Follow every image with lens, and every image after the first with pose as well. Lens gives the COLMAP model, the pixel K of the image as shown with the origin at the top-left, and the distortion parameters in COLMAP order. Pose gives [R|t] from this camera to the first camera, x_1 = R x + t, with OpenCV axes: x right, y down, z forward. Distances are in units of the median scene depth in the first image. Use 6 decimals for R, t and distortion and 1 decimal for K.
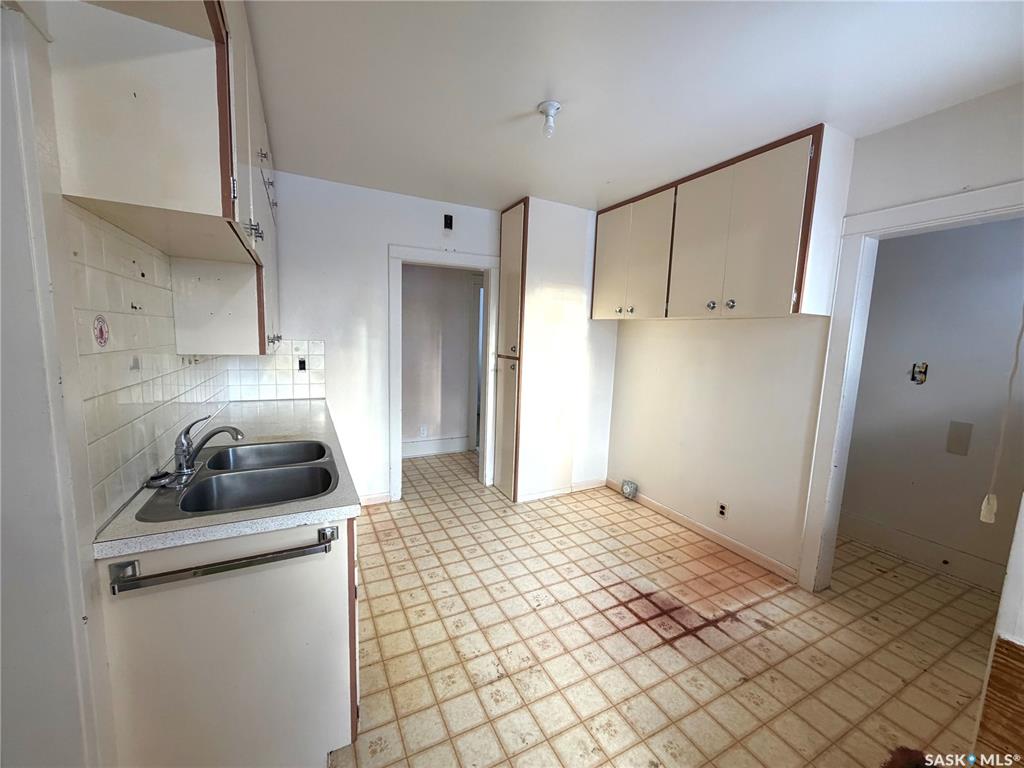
lens RADIAL K [[405.8, 0, 510.4], [0, 405.8, 386.3], [0, 0, 1]] dist [-0.000506, 0.001232]
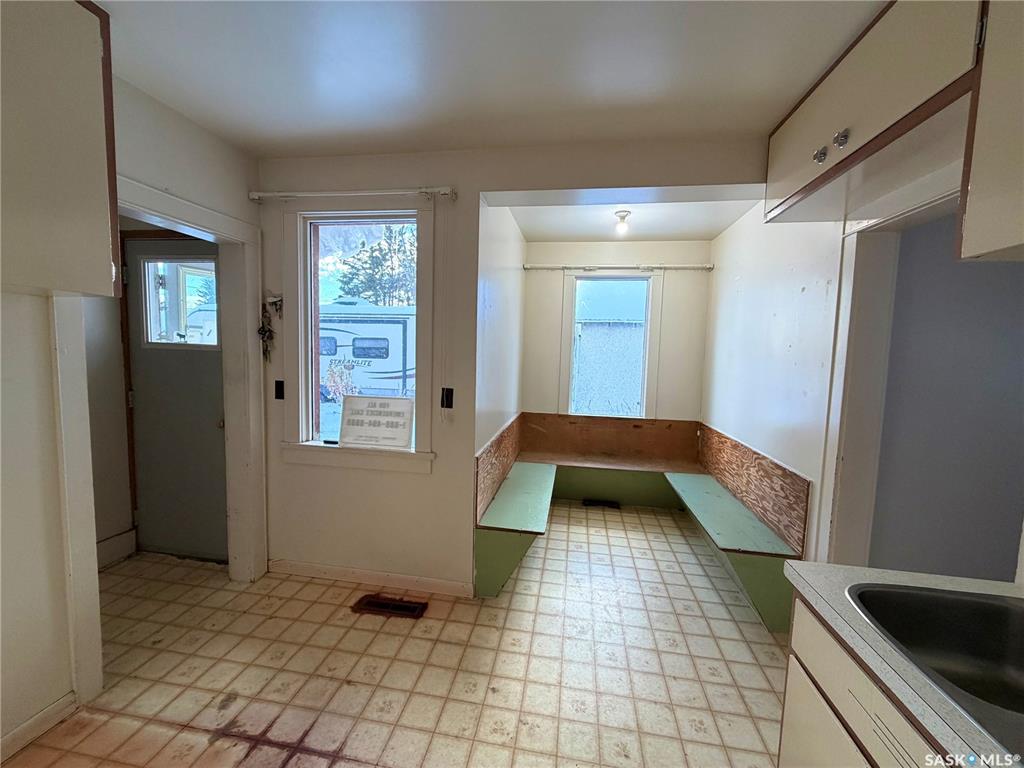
lens RADIAL K [[405.8, 0, 516.0], [0, 405.8, 382.0], [0, 0, 1]] dist [-0.000506, 0.001232]
pose [[-0.808635, -0.104157, 0.579017, -0.179737], [0.016508, 0.979798, 0.199307, -0.138406], [-0.588079, 0.170725, -0.790579, 0.971307]]
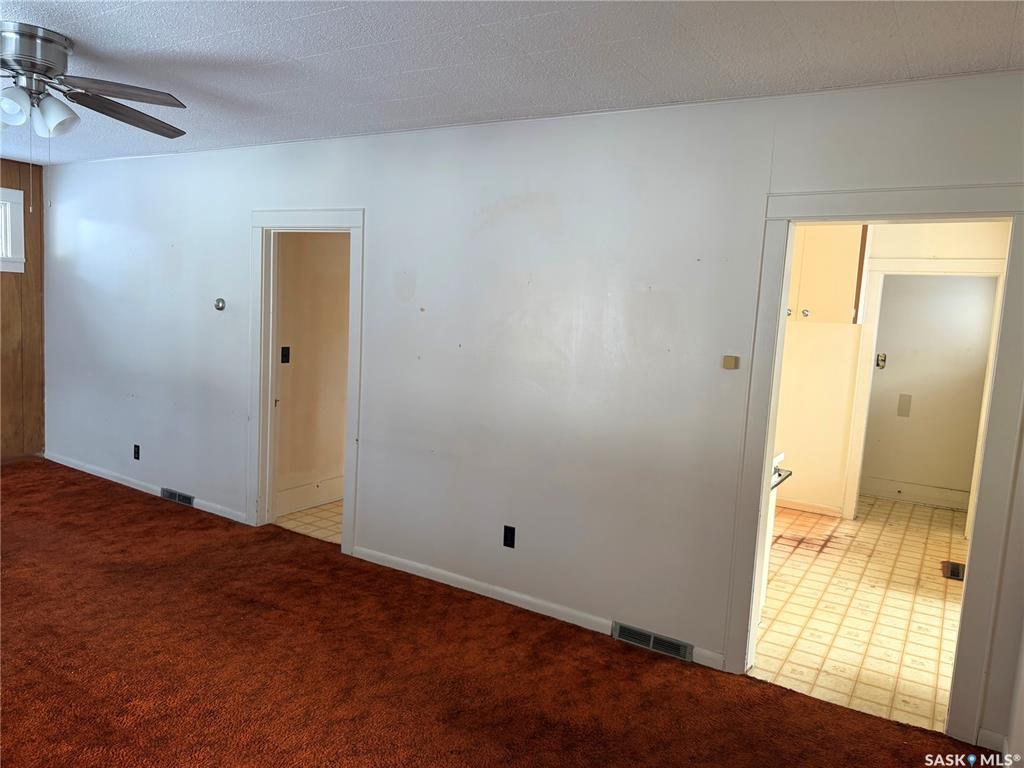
lens RADIAL K [[730.1, 0, 519.0], [0, 730.1, 405.7], [0, 0, 1]] dist [0.049369, -0.031606]
pose [[0.850457, -0.058990, 0.522726, -1.445545], [0.040499, 0.998086, 0.046745, -0.050140], [-0.524483, -0.018585, 0.851218, -0.522511]]
